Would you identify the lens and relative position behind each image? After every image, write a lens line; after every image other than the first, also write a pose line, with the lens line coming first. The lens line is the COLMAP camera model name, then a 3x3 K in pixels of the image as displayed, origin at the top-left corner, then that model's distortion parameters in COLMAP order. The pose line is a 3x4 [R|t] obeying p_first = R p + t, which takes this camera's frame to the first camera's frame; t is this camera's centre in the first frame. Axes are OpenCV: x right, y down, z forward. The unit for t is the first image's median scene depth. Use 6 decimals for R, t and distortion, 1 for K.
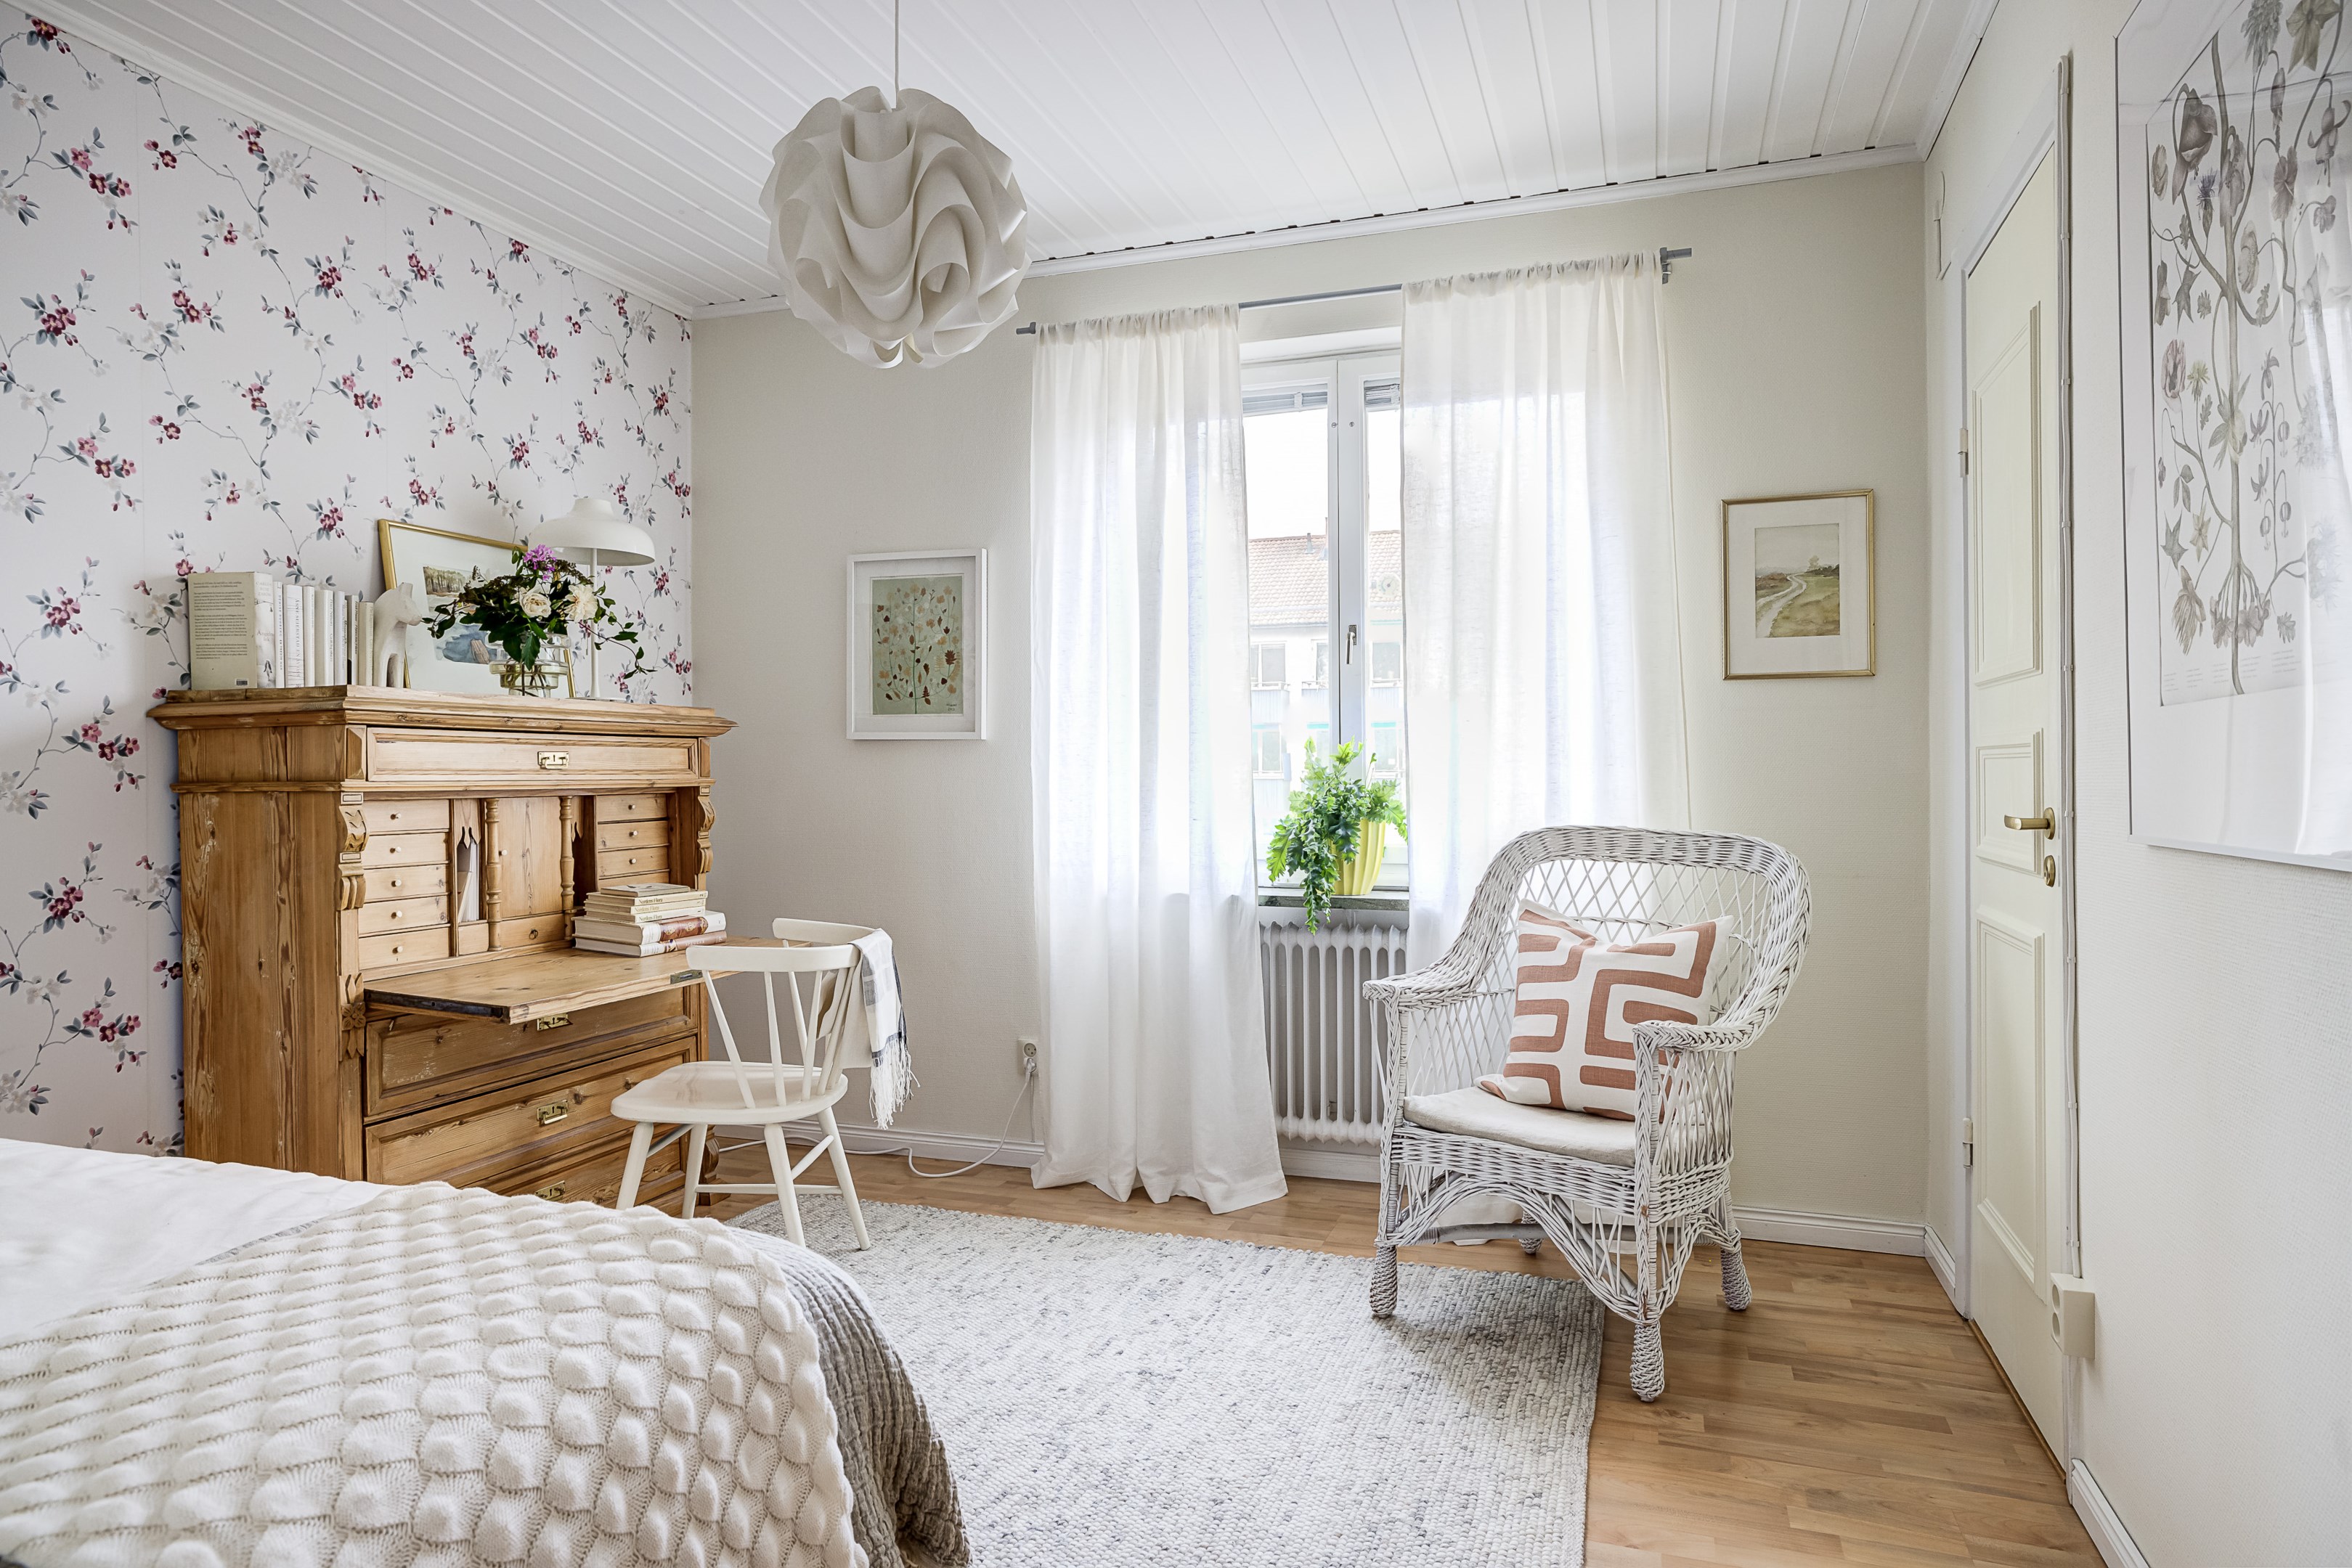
lens RADIAL K [[1399.9, 0, 1173.7], [0, 1399.9, 779.3], [0, 0, 1]] dist [-0.000400, -0.000044]
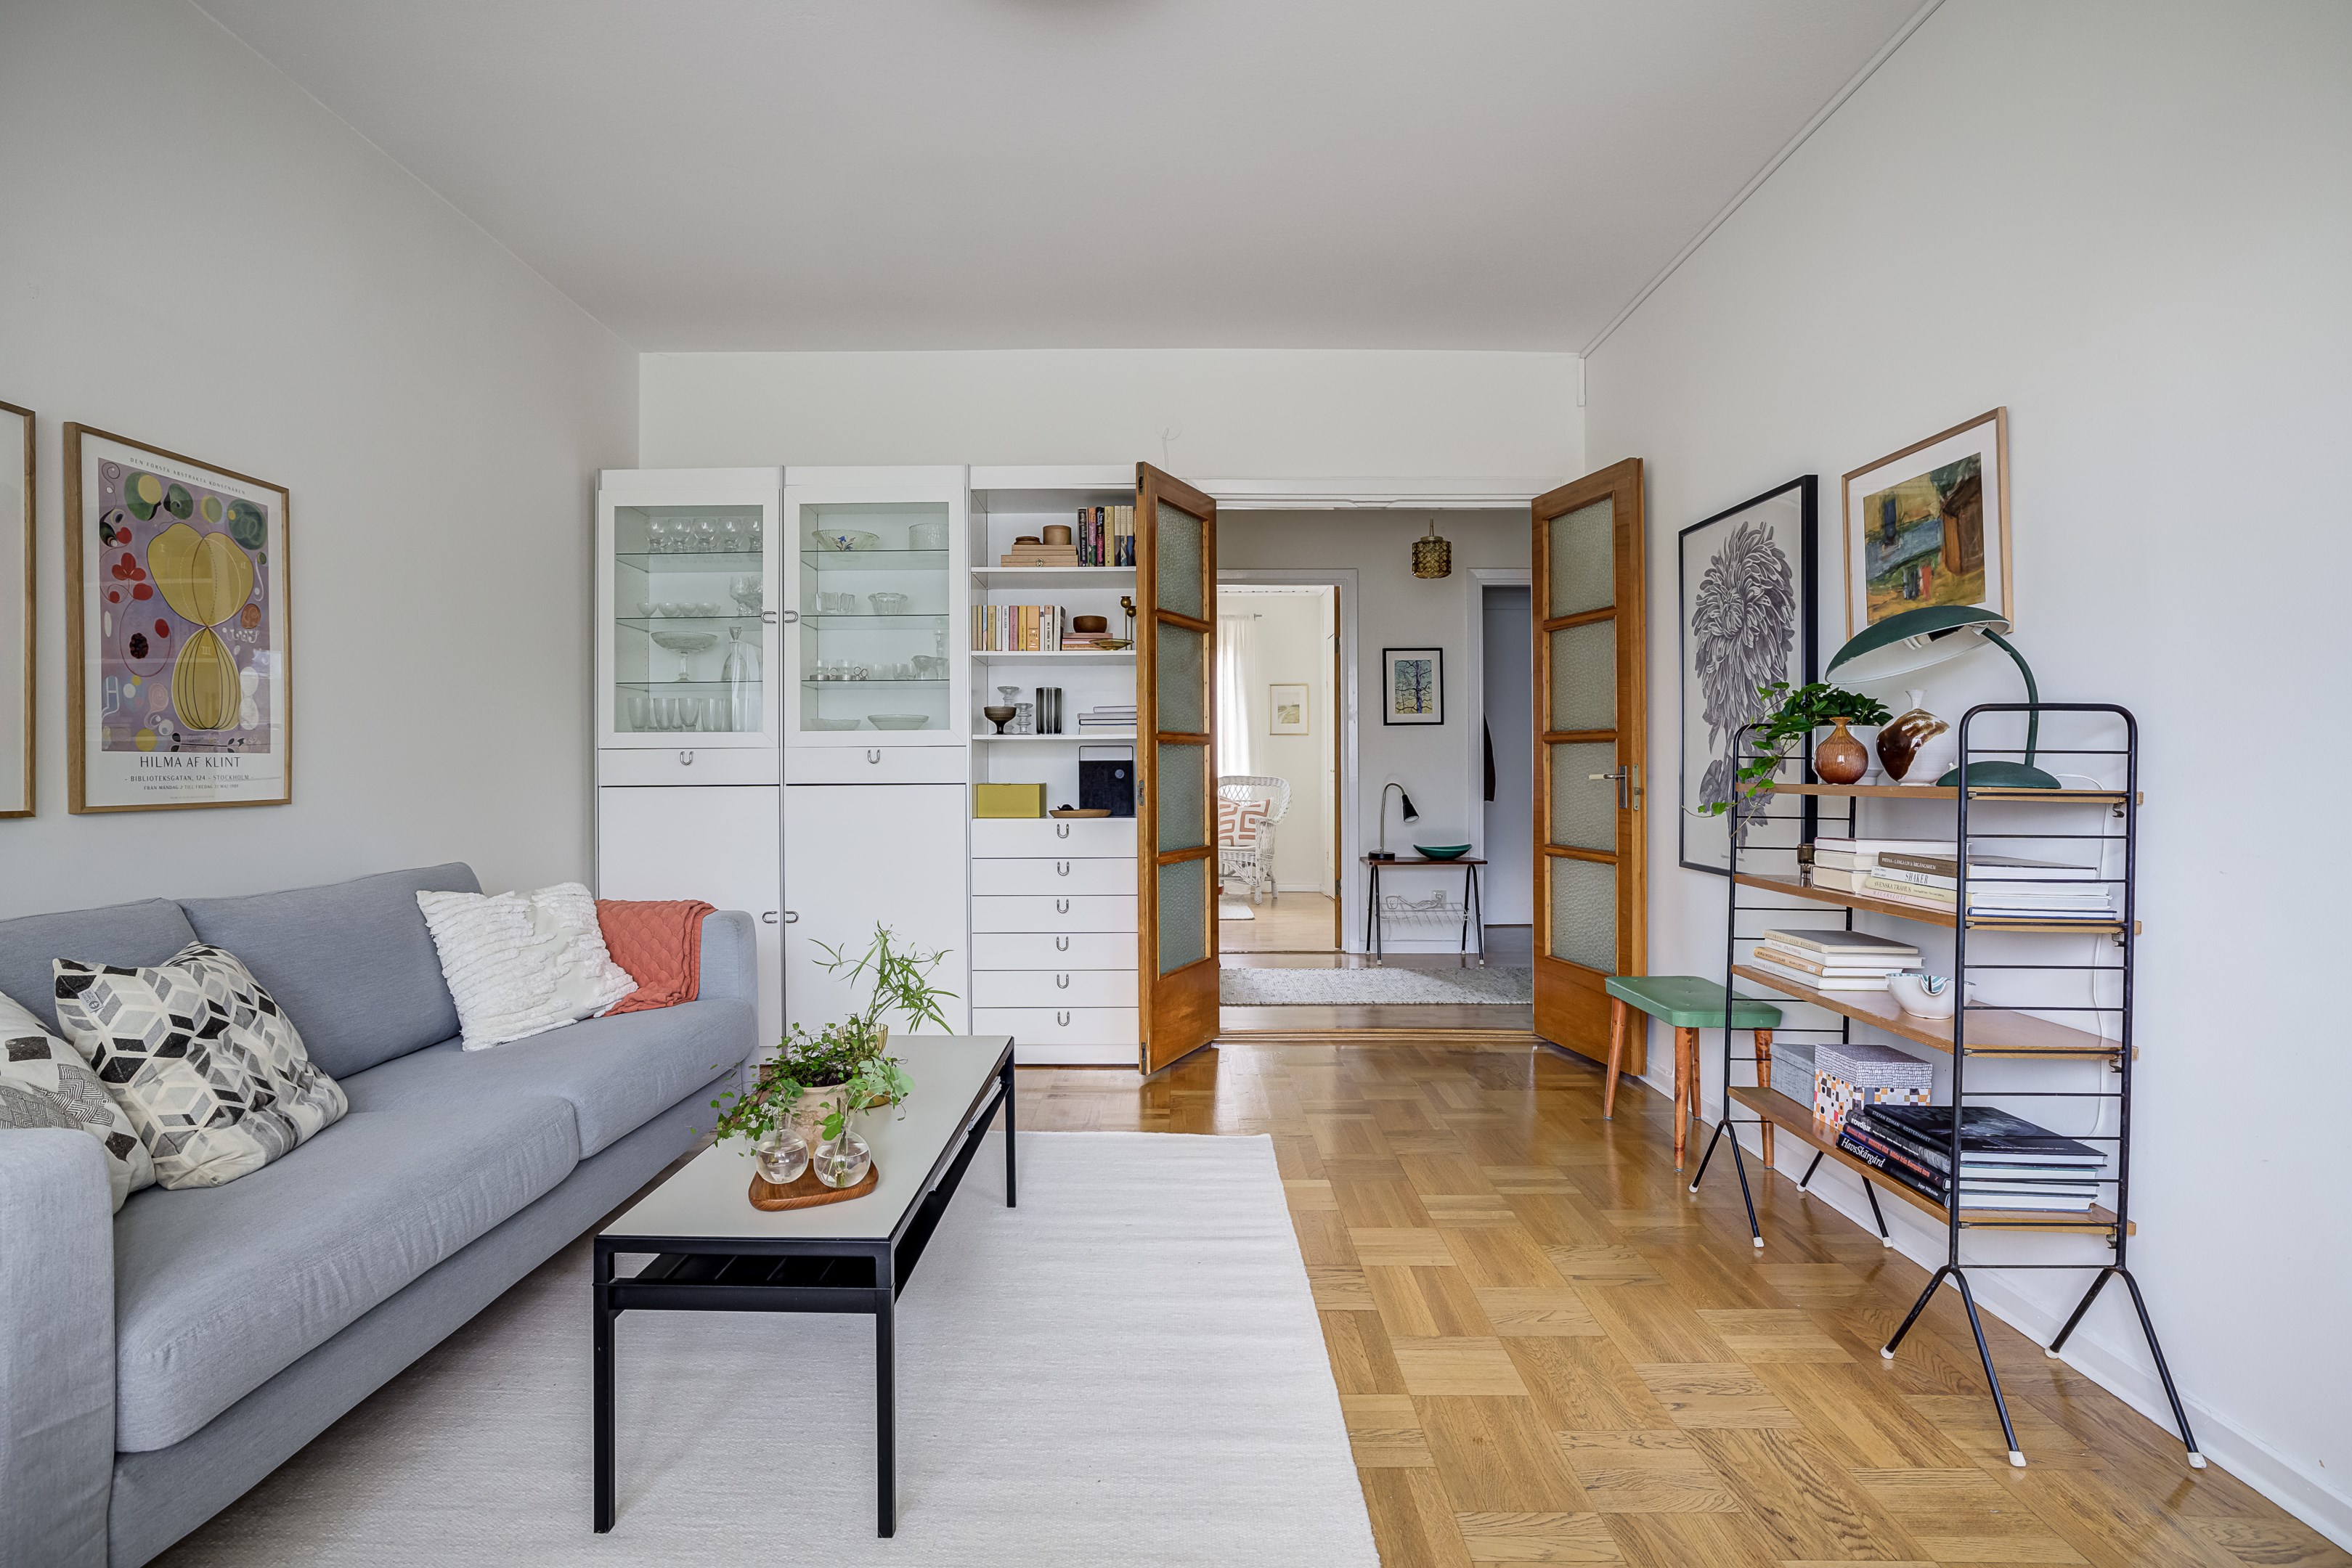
lens RADIAL K [[1188.0, 0, 1166.8], [0, 1188.0, 777.8], [0, 0, 1]] dist [-0.000293, 0.000056]
pose [[0.948537, -0.003639, 0.316644, -0.944784], [0.001520, 0.999975, 0.006941, 0.019927], [-0.316661, -0.006103, 0.948519, -2.075011]]
